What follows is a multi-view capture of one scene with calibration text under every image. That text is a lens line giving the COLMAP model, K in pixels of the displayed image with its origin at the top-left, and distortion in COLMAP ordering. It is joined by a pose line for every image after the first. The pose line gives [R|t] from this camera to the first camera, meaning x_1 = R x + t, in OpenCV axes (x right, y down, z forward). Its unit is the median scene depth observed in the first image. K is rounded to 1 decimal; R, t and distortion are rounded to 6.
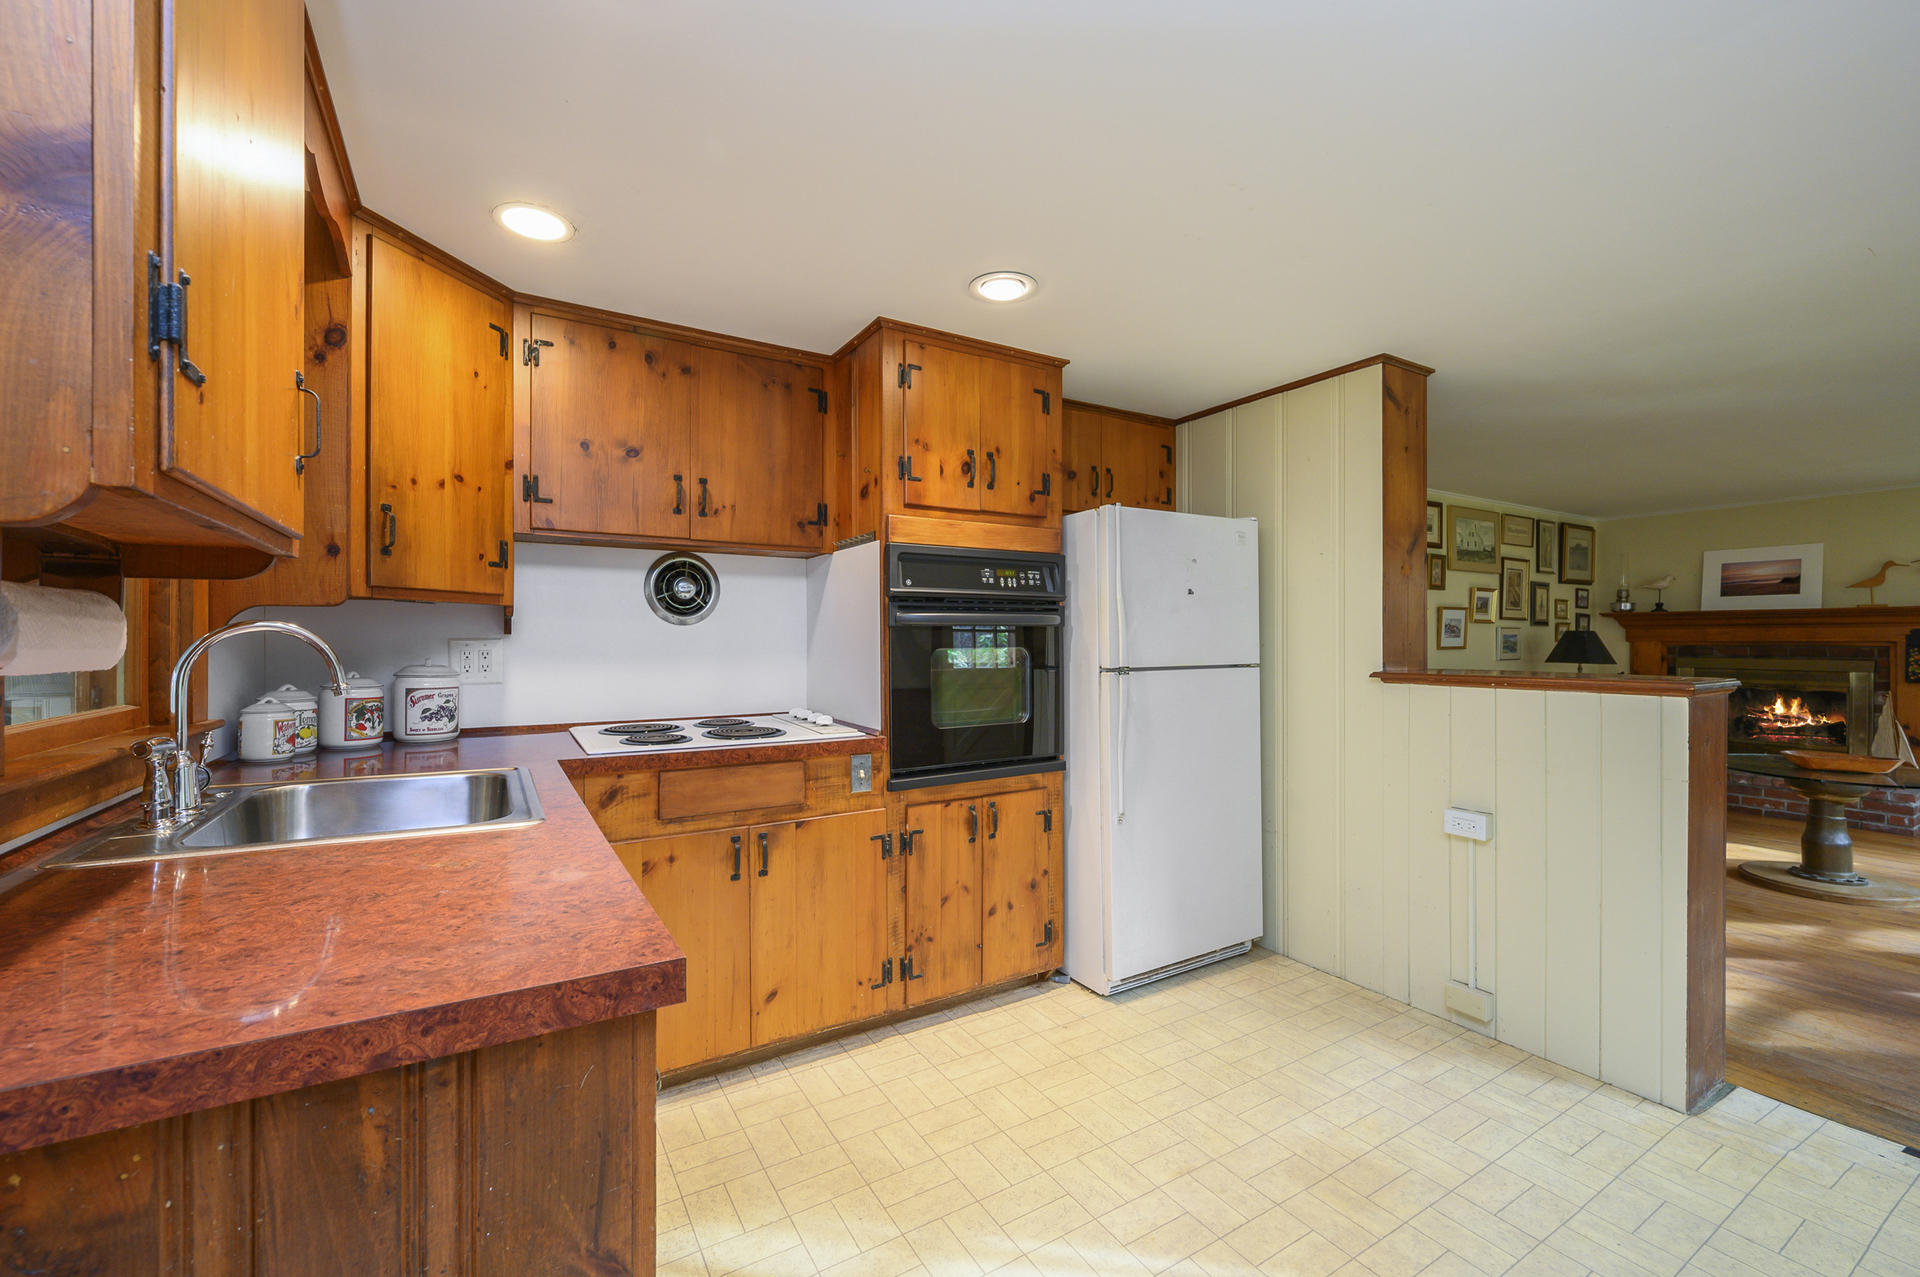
lens RADIAL K [[771.5, 0, 964.8], [0, 771.5, 639.6], [0, 0, 1]] dist [0.002863, -0.000404]
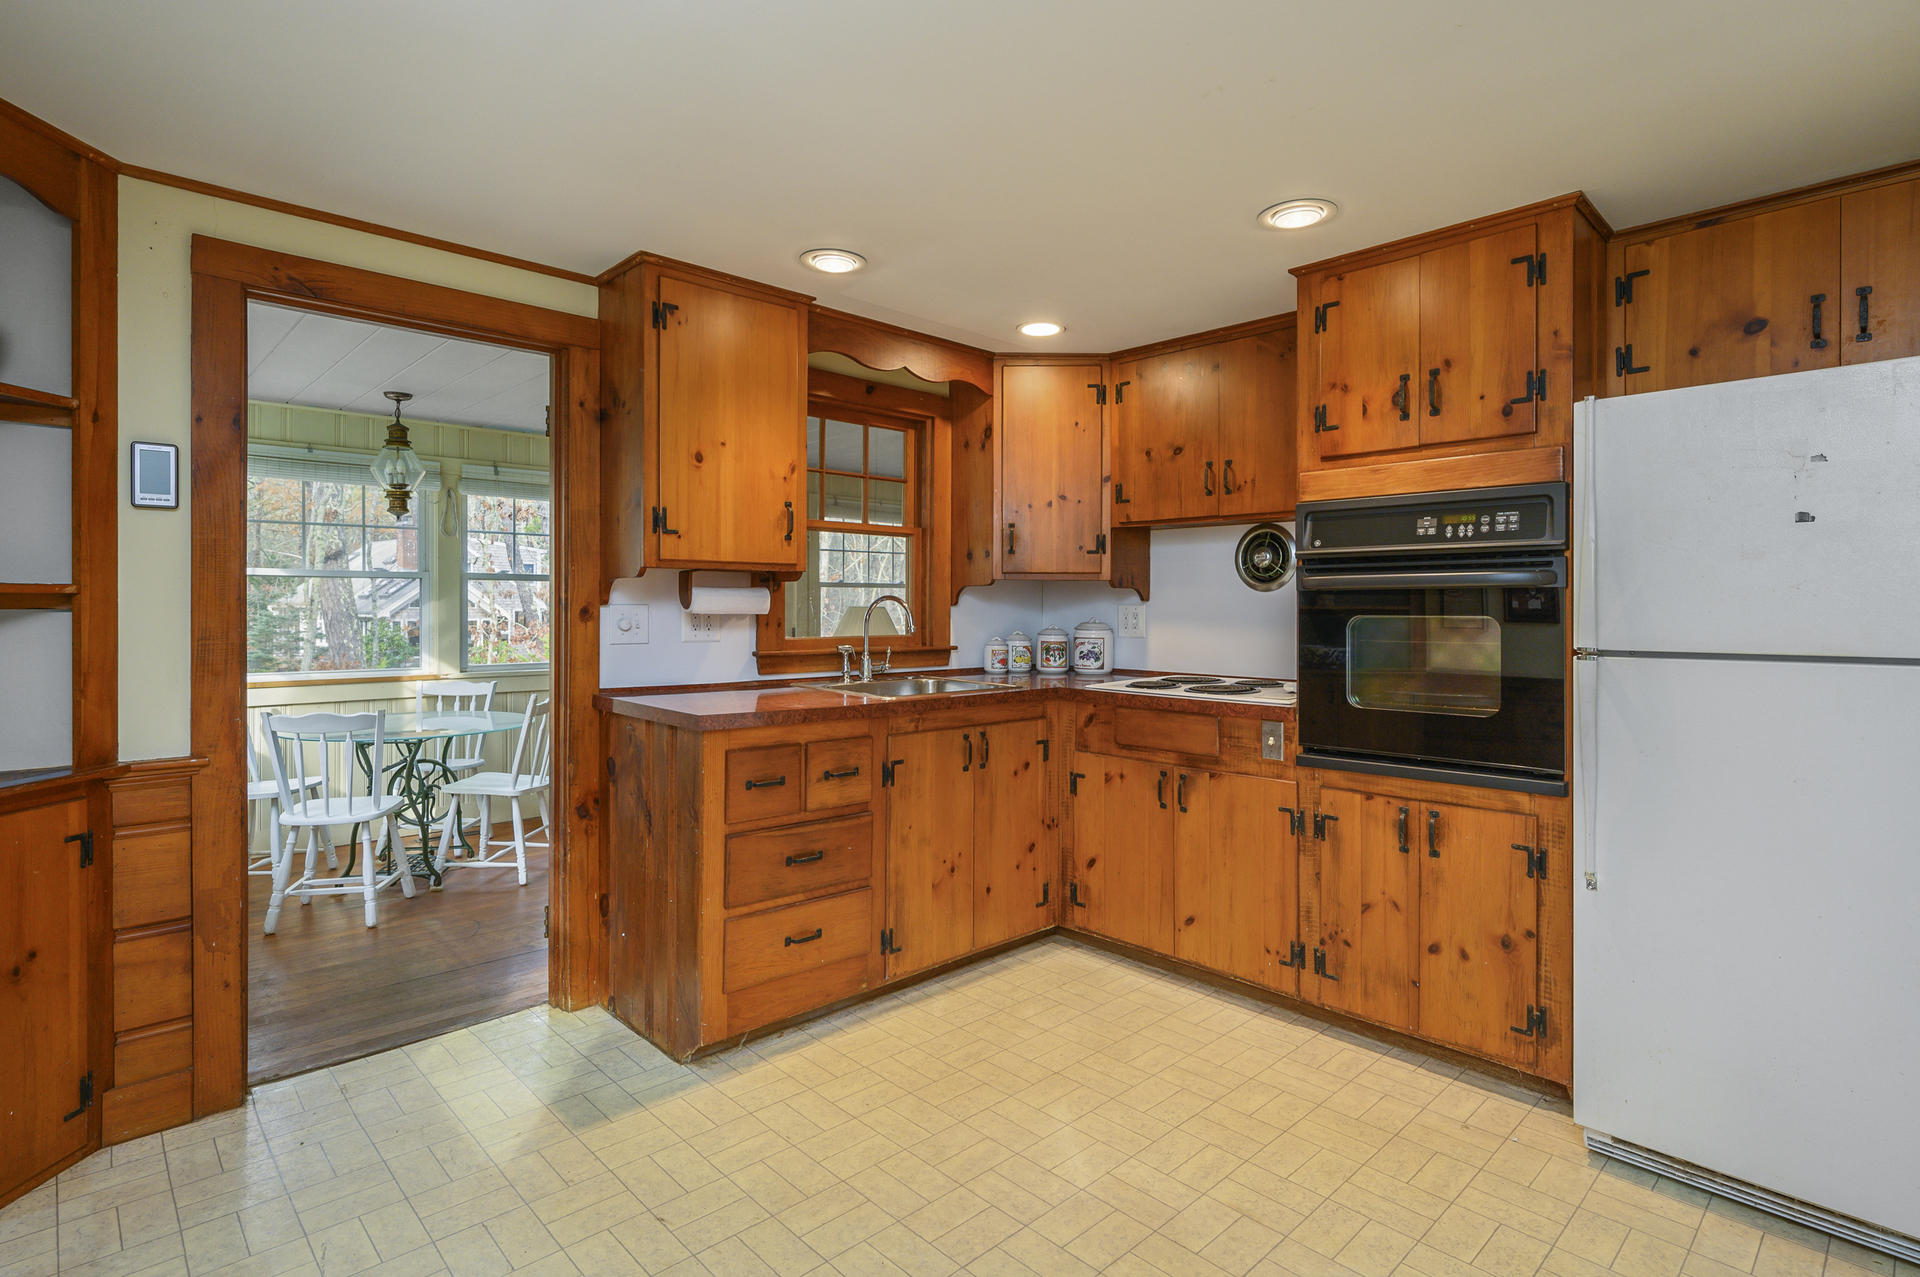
lens RADIAL K [[936.4, 0, 968.0], [0, 936.4, 615.4], [0, 0, 1]] dist [-0.002797, -0.000085]
pose [[0.236750, 0.011057, -0.971508, 0.882063], [-0.004403, 0.999937, 0.010308, 0.002309], [0.971561, 0.001837, 0.236784, 0.318082]]
